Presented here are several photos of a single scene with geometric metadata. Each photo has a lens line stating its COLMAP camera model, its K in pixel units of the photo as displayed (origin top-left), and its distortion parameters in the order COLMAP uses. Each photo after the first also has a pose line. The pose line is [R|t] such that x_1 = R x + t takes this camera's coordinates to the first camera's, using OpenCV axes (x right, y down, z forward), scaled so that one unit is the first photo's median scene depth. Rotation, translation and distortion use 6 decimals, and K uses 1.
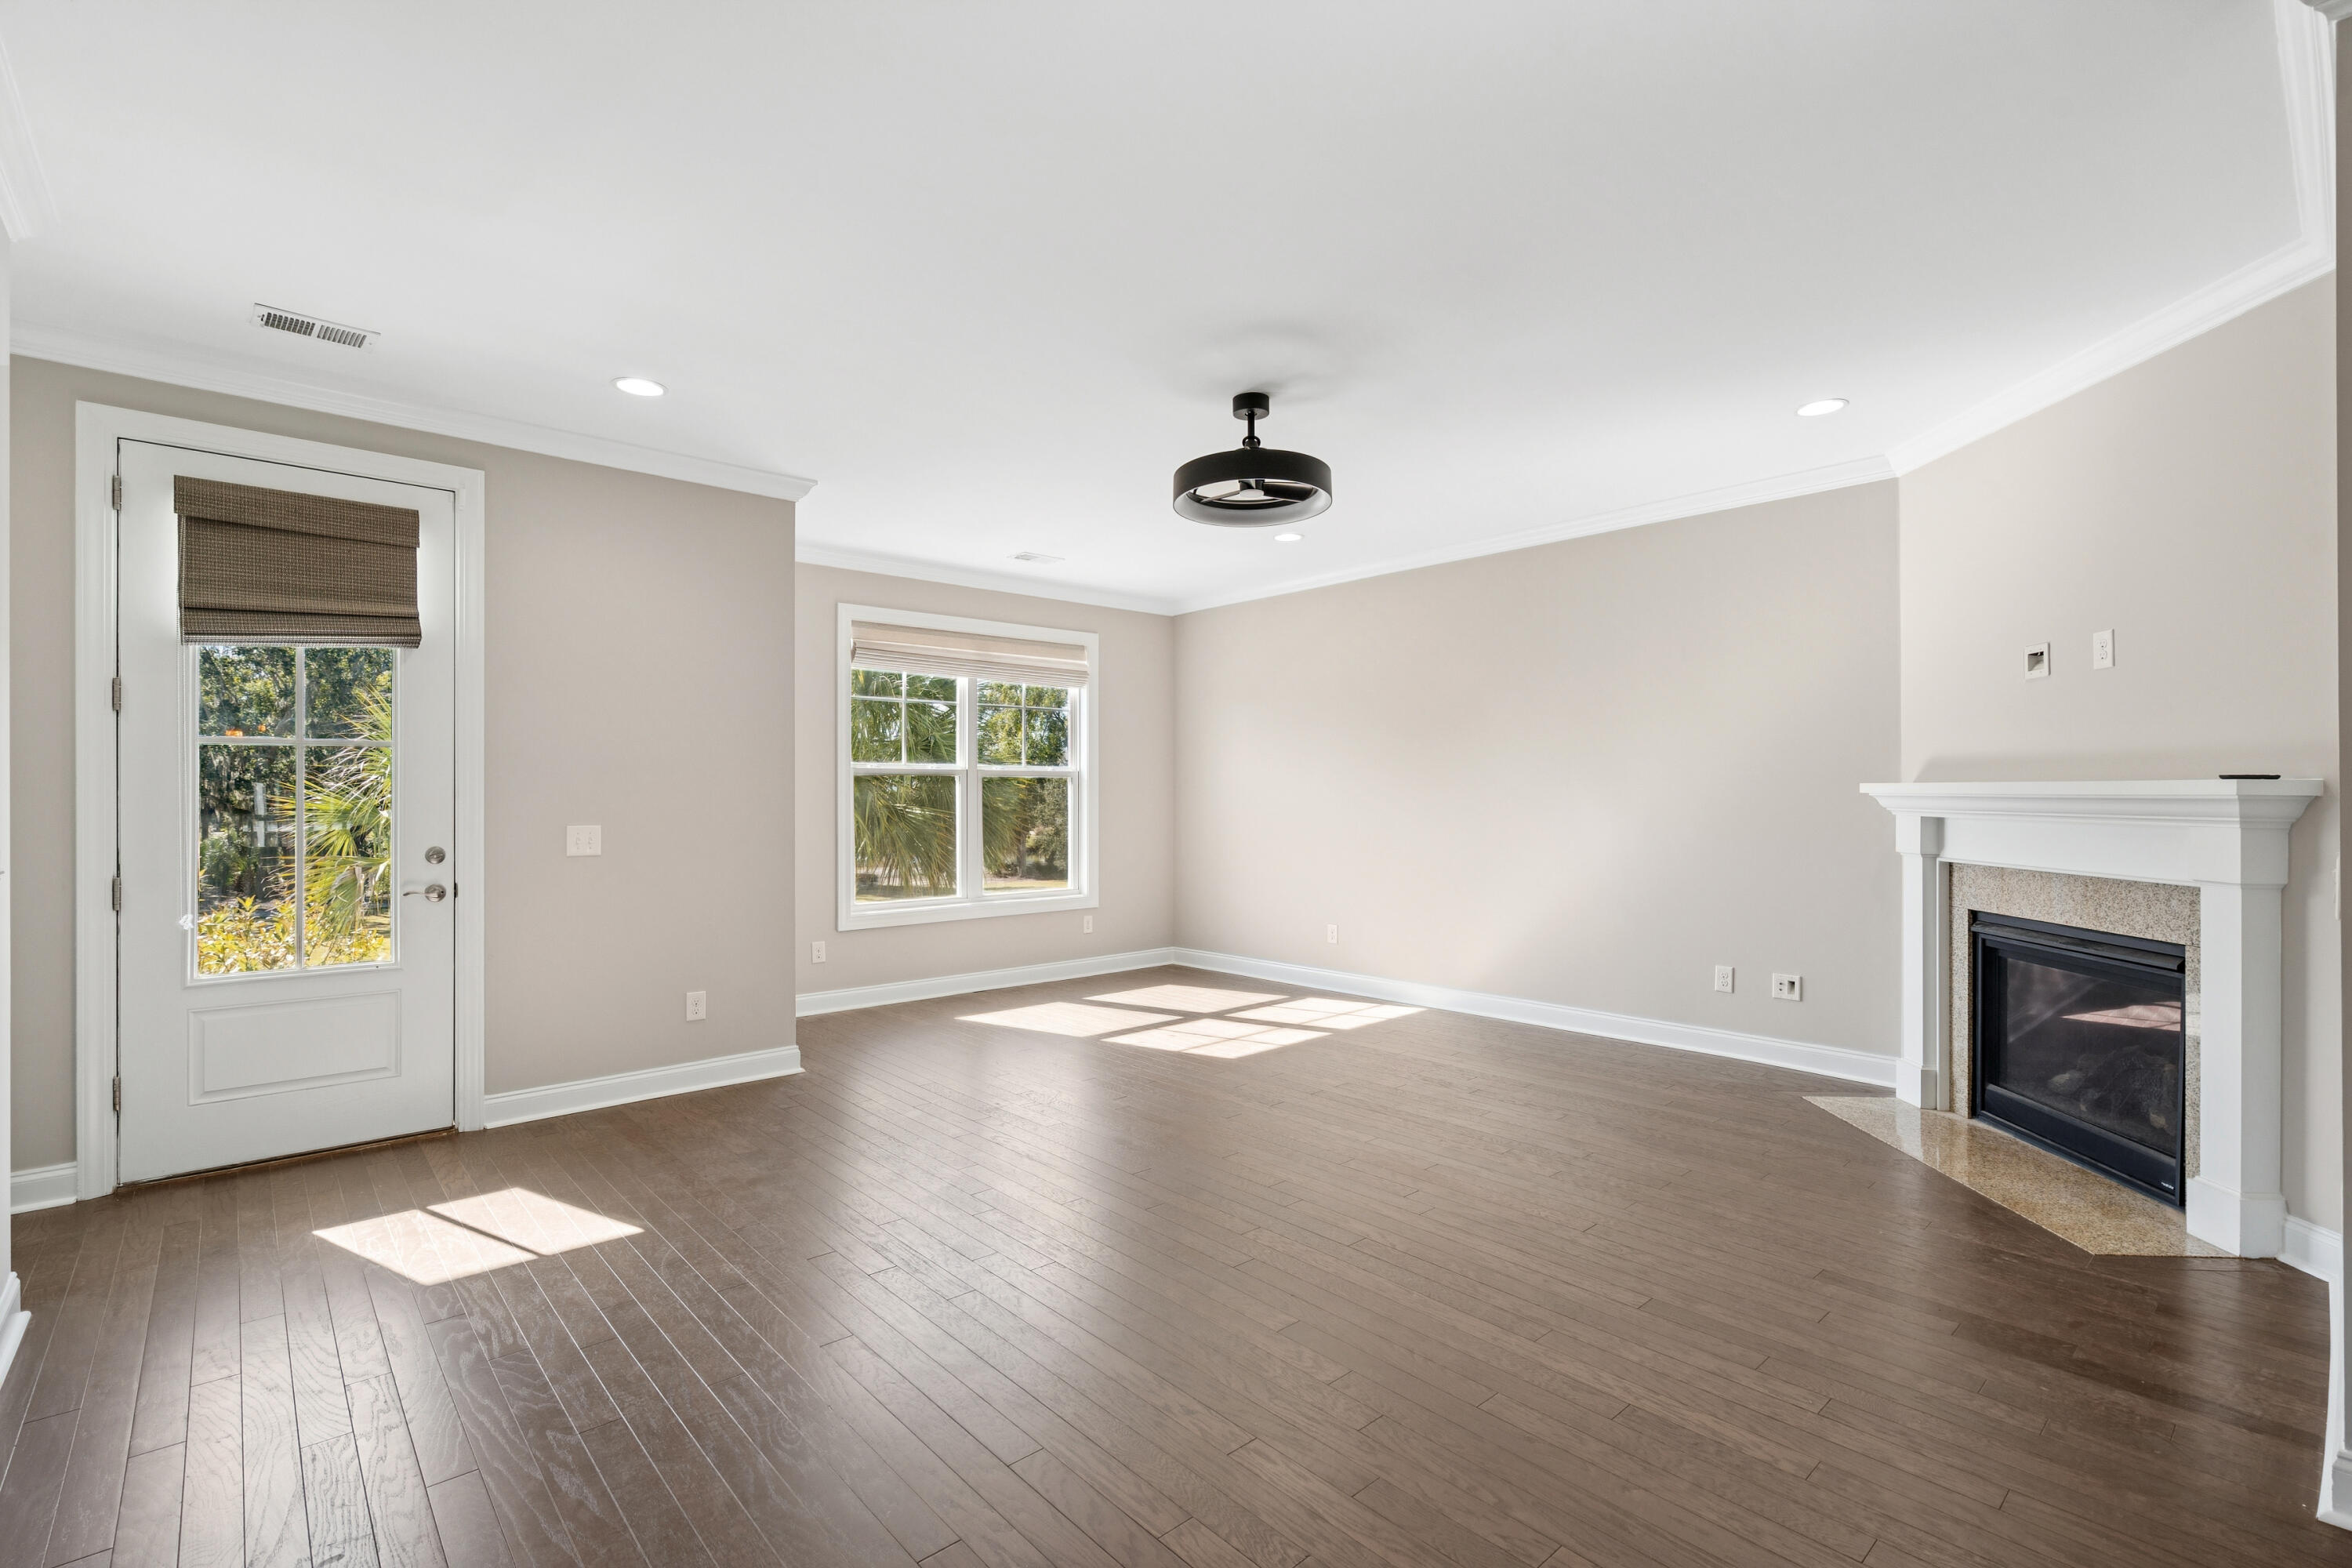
lens RADIAL K [[1064.3, 0, 1168.9], [0, 1064.3, 790.4], [0, 0, 1]] dist [0.001096, 0.000467]
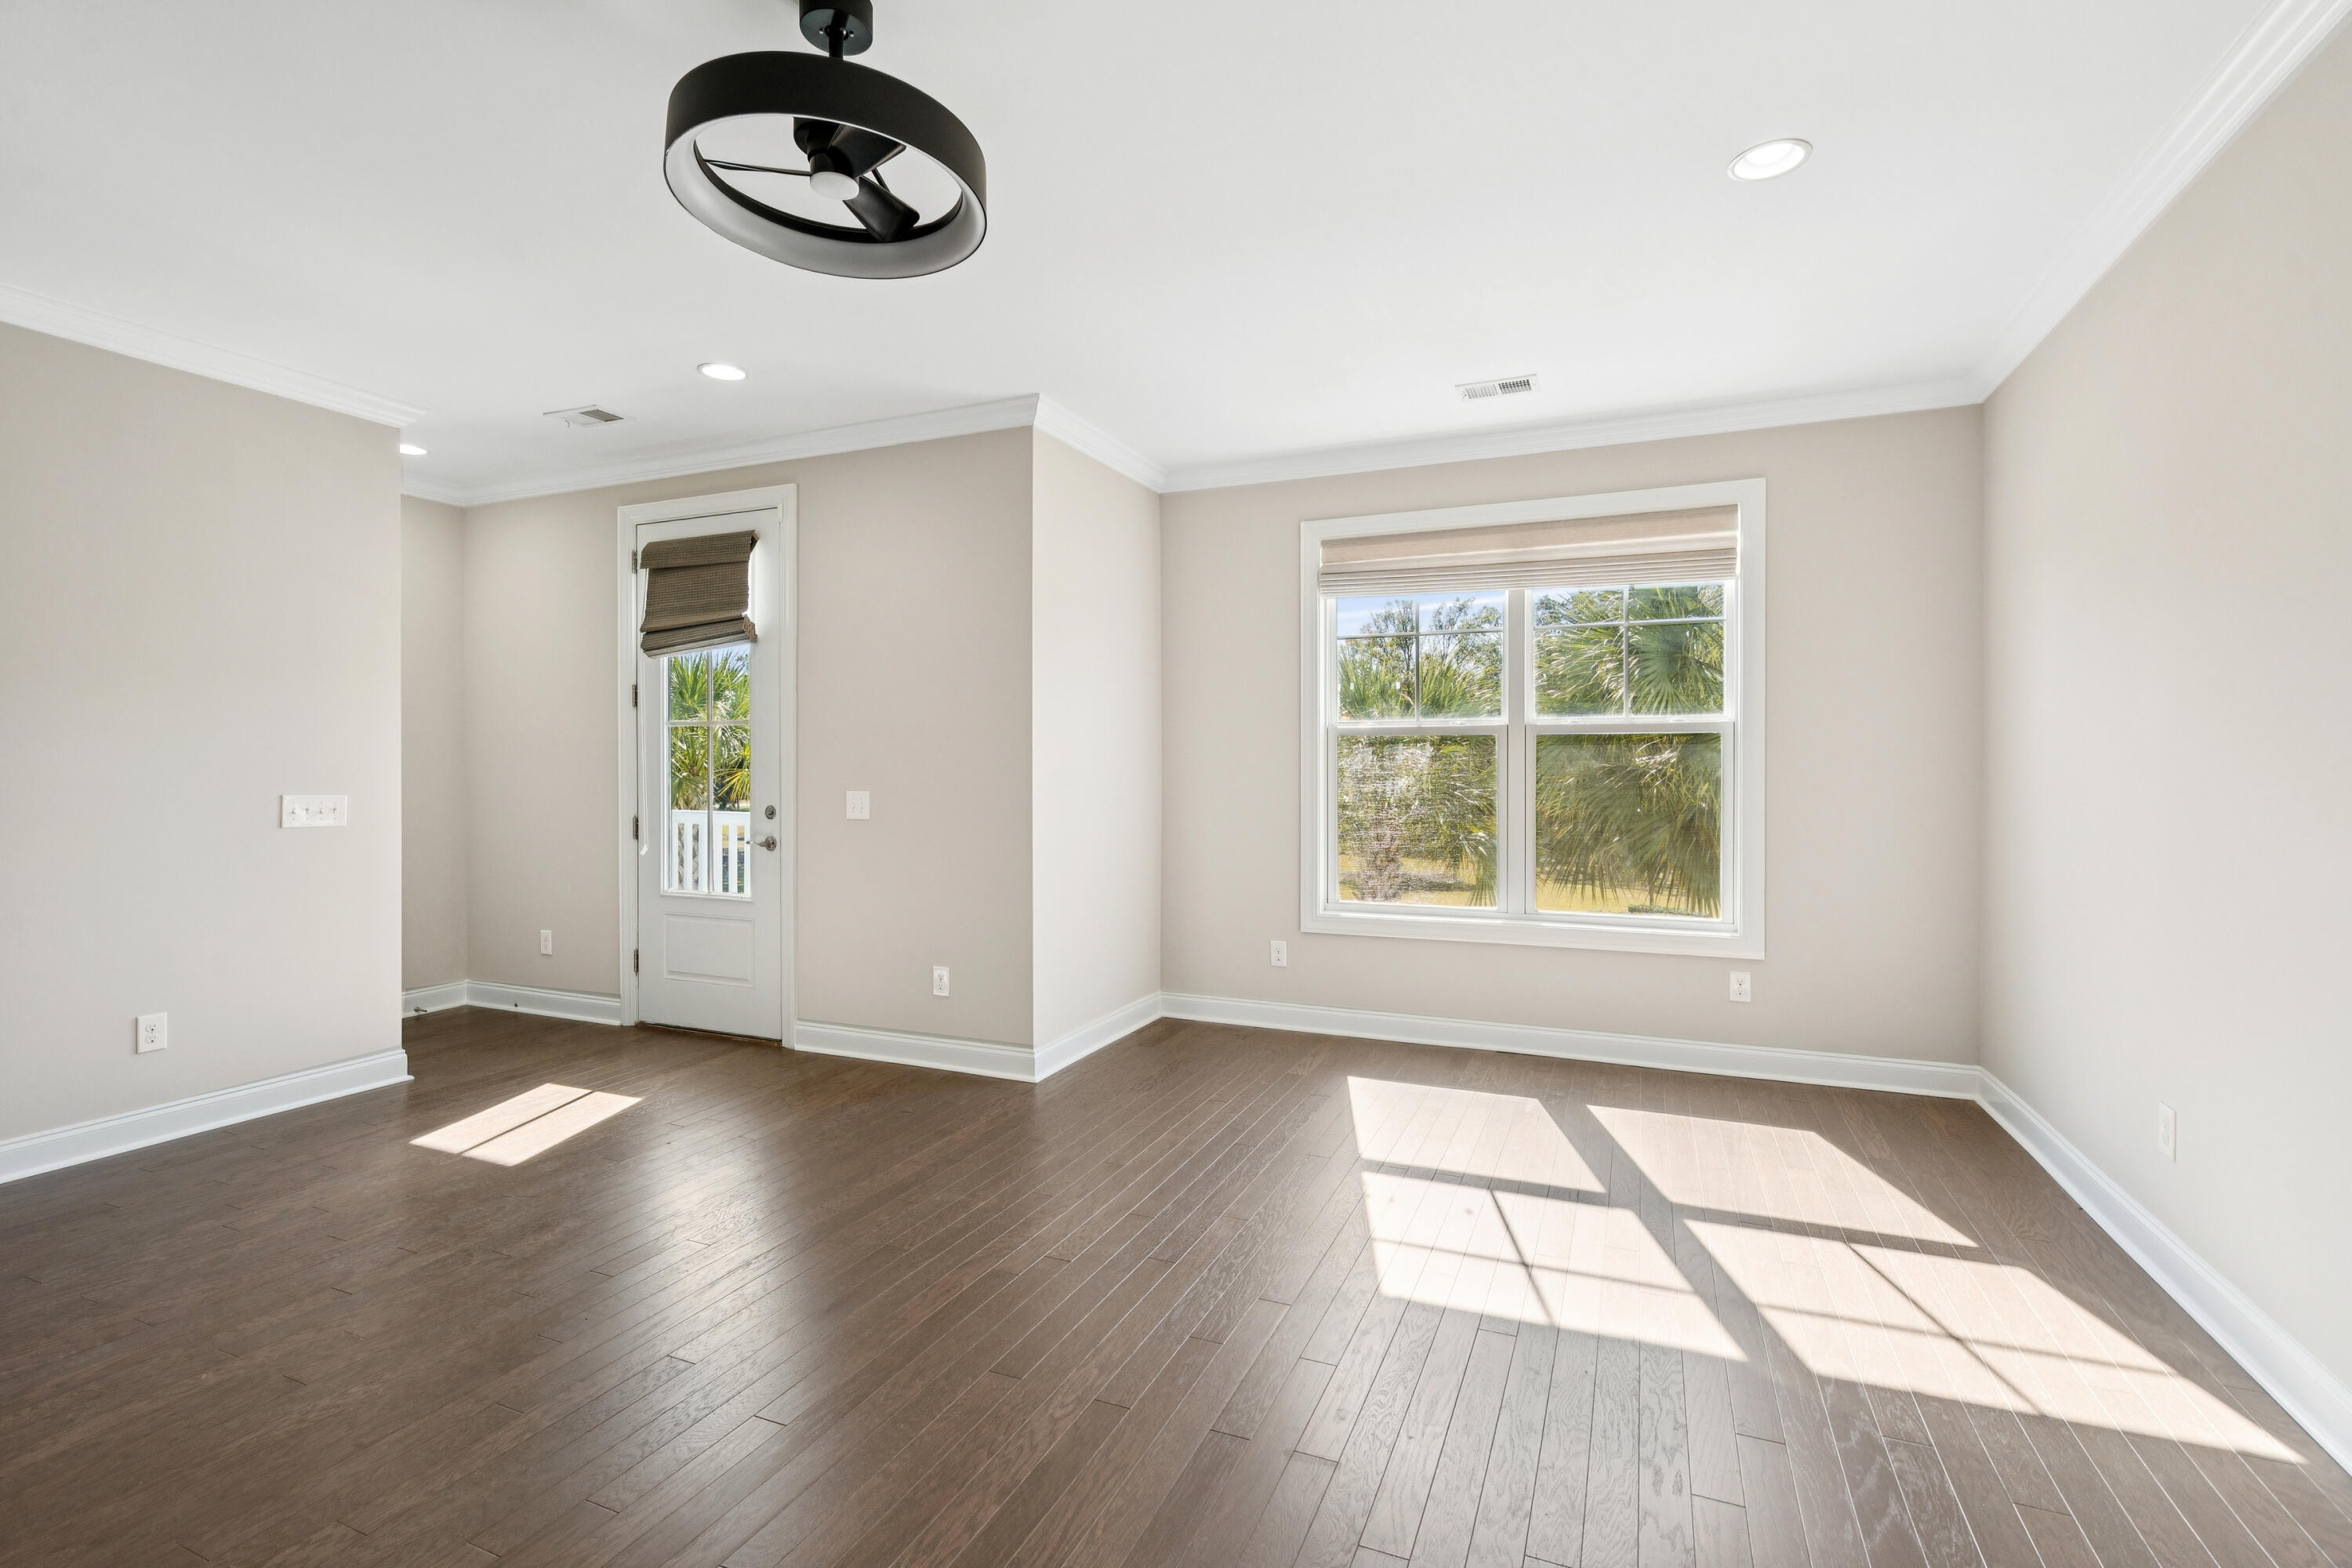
lens RADIAL K [[1085.3, 0, 1174.5], [0, 1085.3, 767.2], [0, 0, 1]] dist [-0.000606, 0.000081]
pose [[0.421077, 0.006541, -0.907001, 0.633462], [0.004095, 0.999950, 0.009112, 0.000386], [0.907016, -0.007551, 0.421029, 0.920045]]
